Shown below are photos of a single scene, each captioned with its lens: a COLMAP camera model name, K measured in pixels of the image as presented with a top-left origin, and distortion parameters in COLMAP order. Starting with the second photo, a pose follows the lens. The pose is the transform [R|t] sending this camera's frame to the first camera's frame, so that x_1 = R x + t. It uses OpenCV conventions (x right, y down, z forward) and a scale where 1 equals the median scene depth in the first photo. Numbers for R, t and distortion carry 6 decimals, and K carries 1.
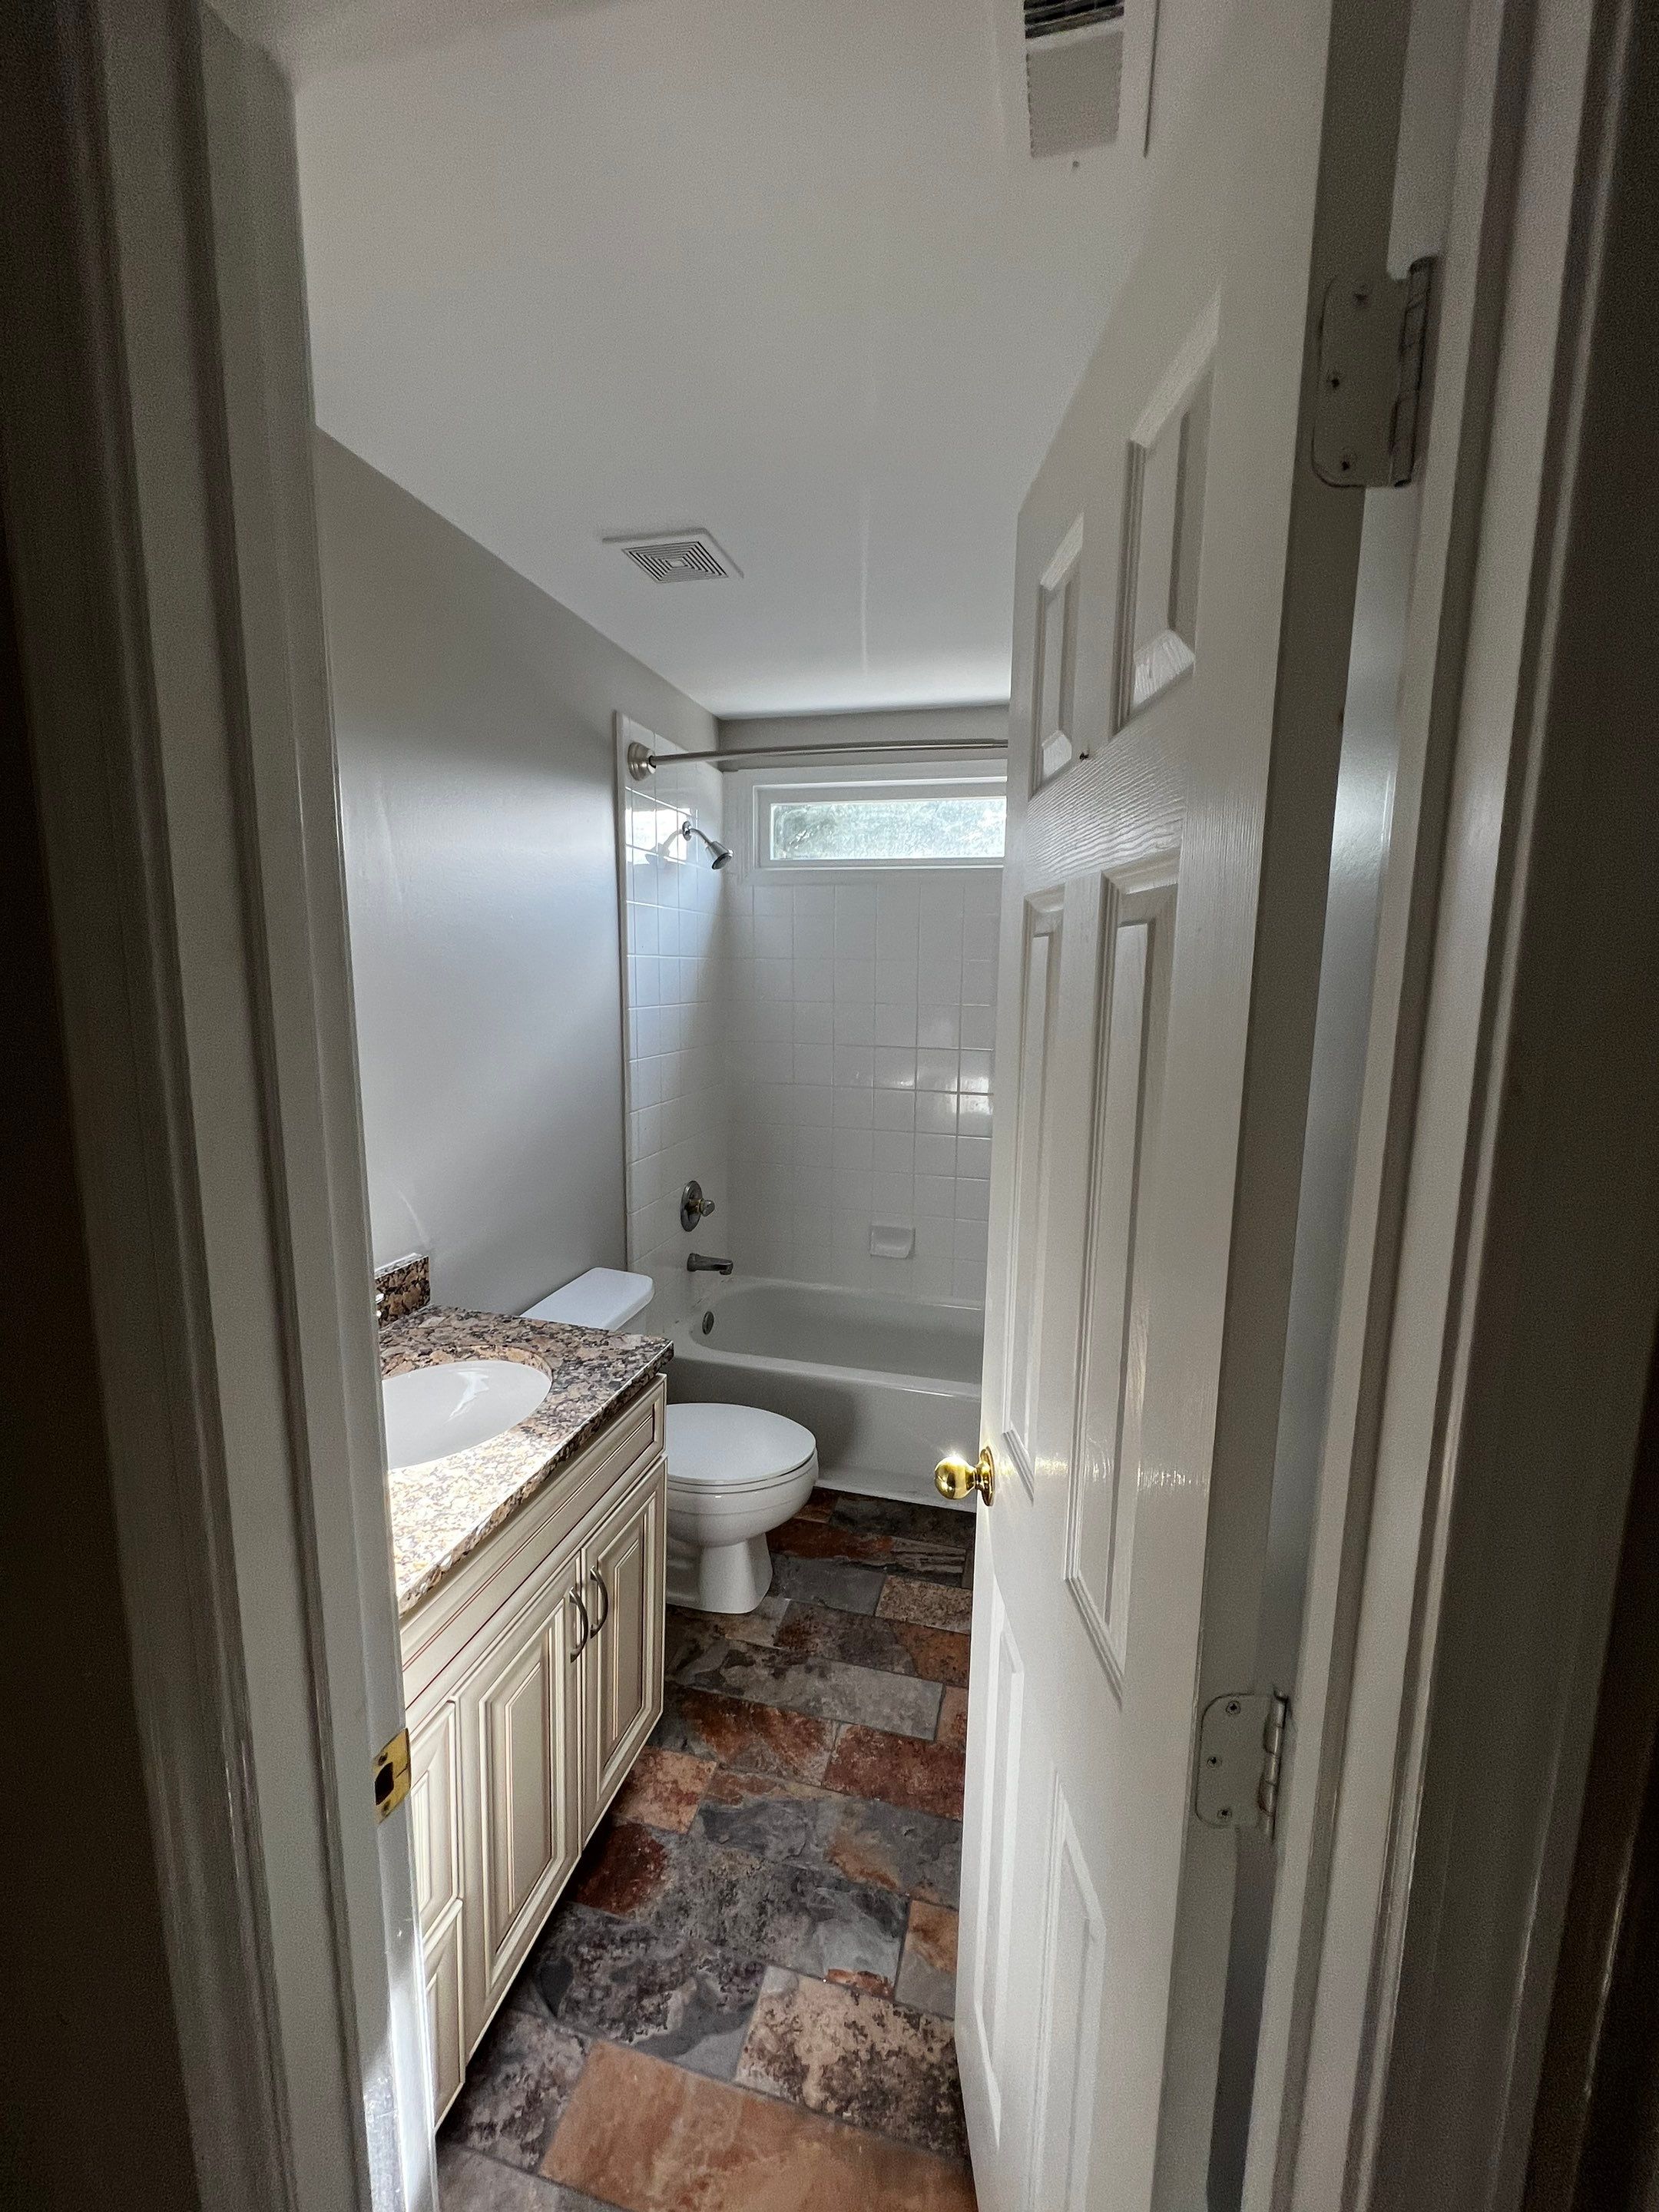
lens RADIAL K [[910.8, 0, 829.5], [0, 910.8, 1106.0], [0, 0, 1]] dist [-0.002538, -0.000090]
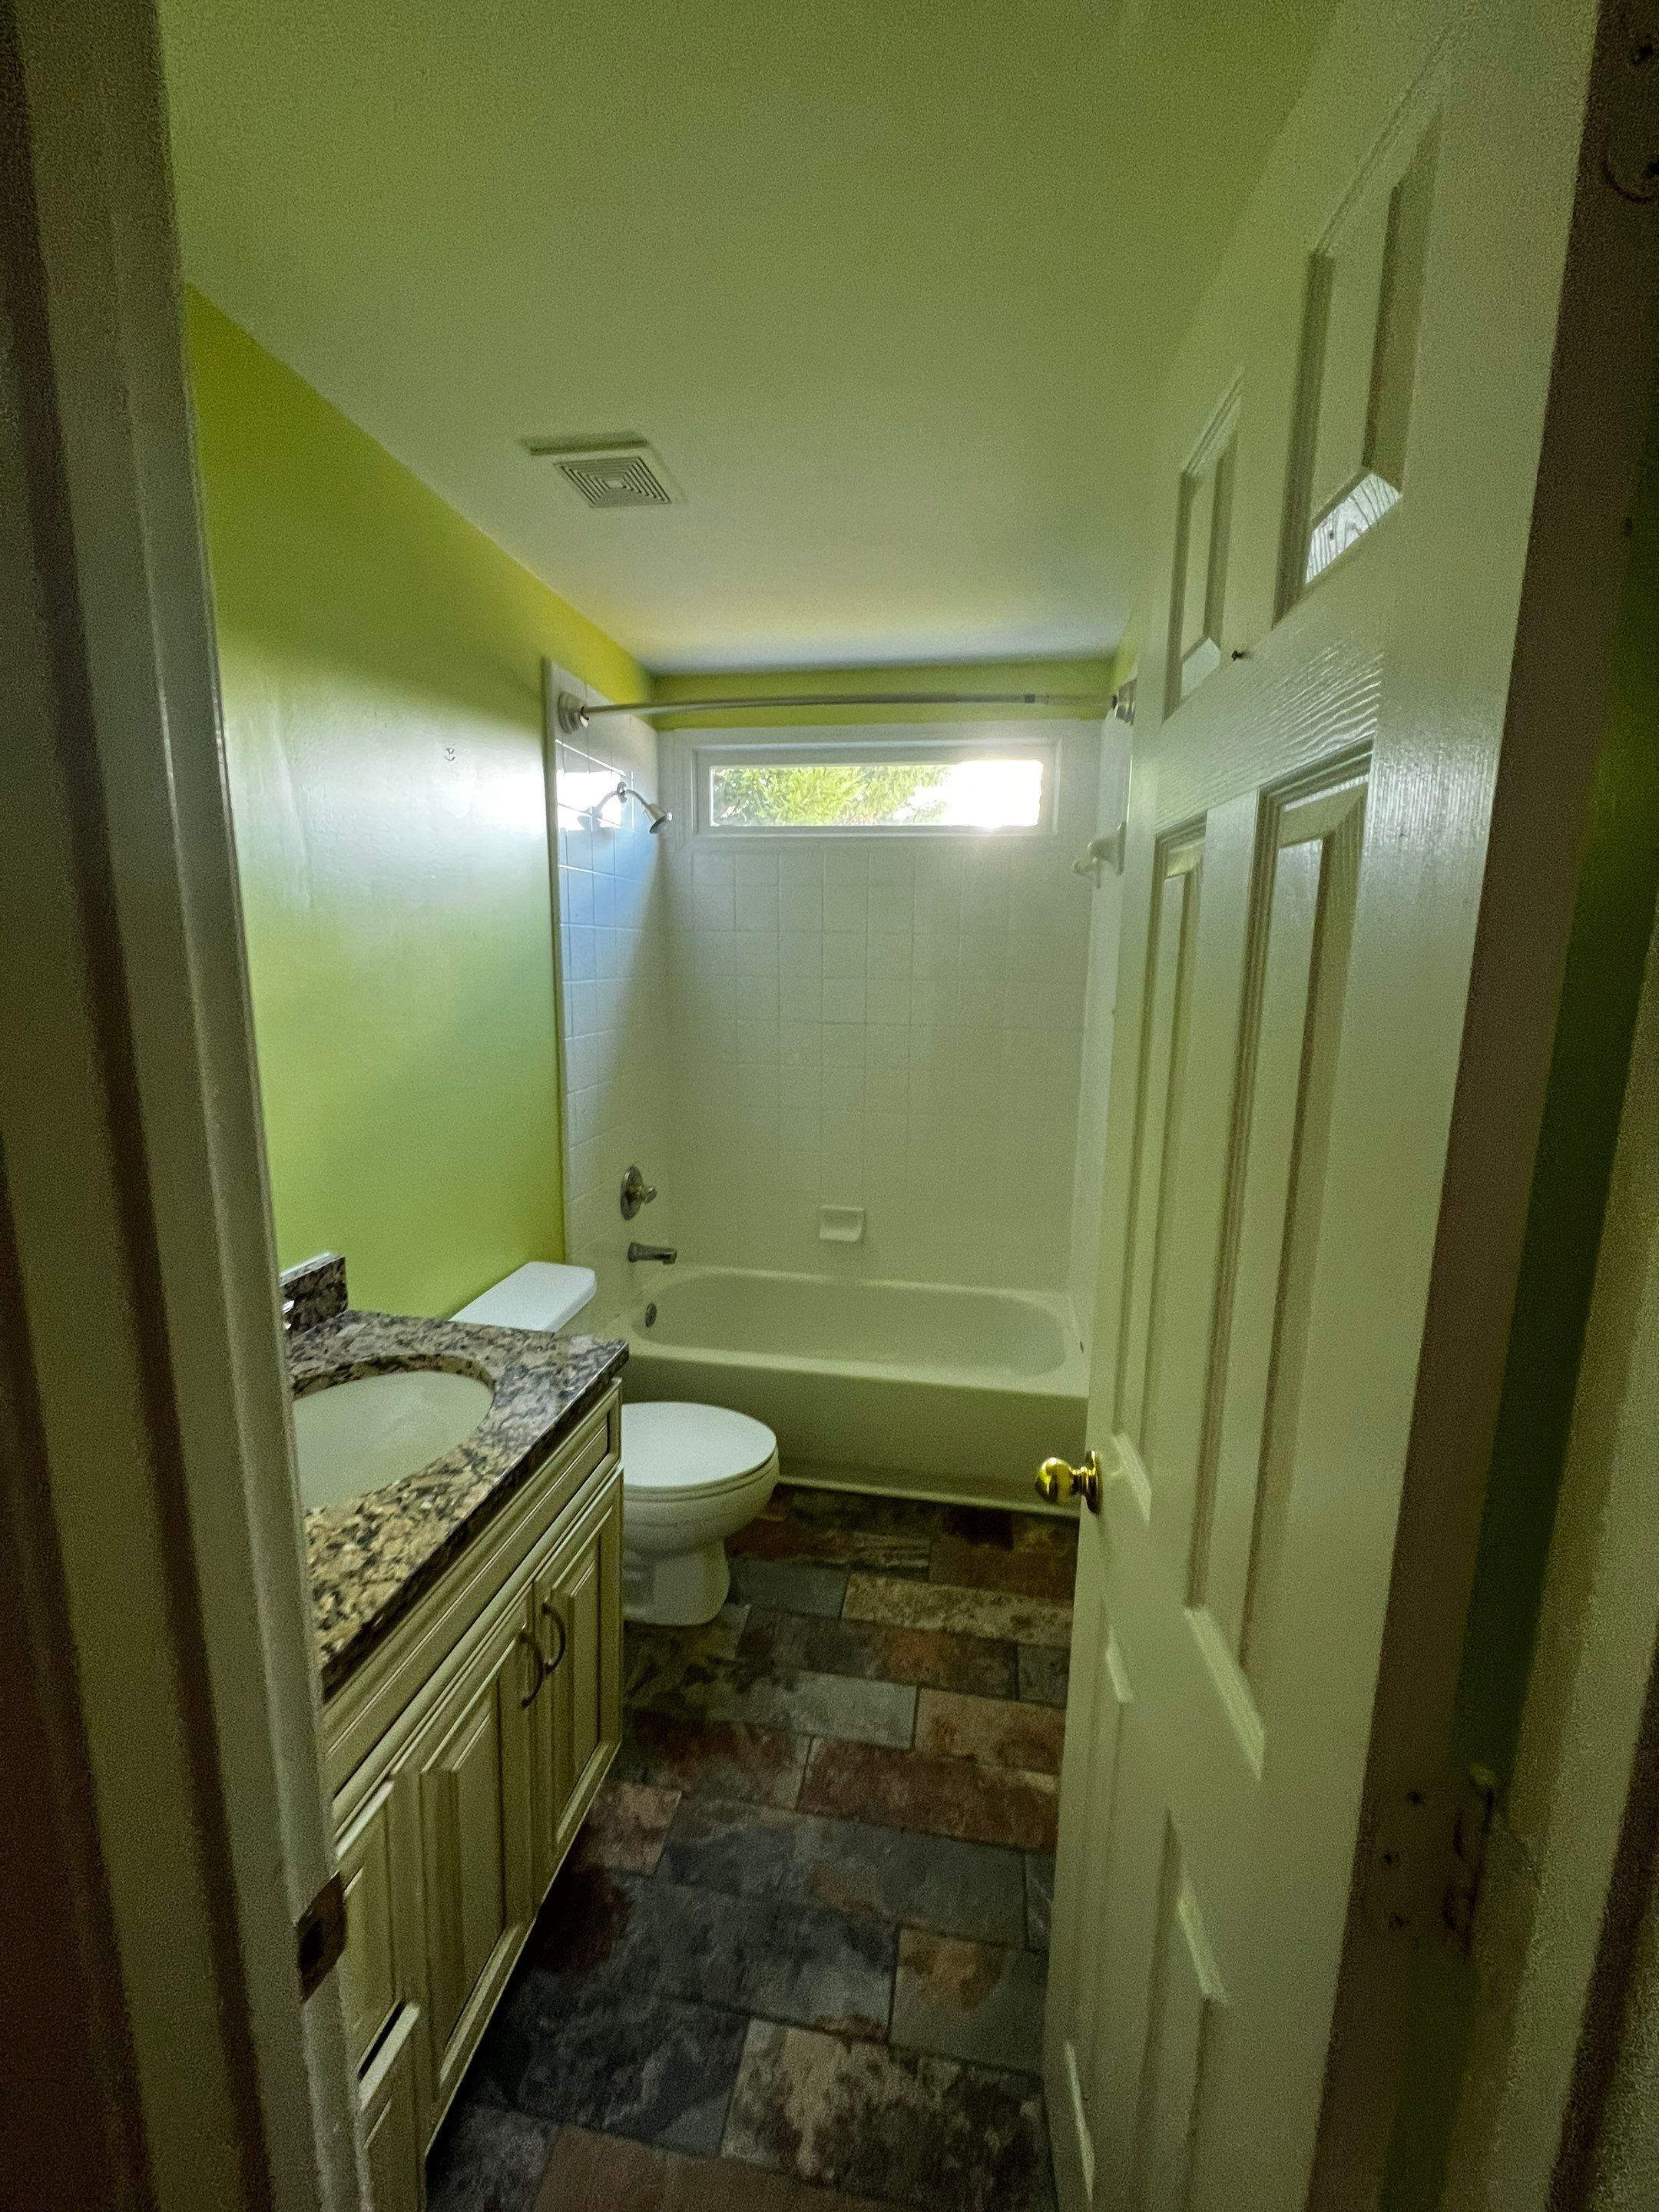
lens RADIAL K [[895.8, 0, 829.5], [0, 895.8, 1106.0], [0, 0, 1]] dist [0.000159, -0.001101]
pose [[0.995968, -0.014423, 0.088538, -0.046838], [0.012895, 0.999758, 0.017810, 0.008881], [-0.088773, -0.016597, 0.995914, 0.093903]]
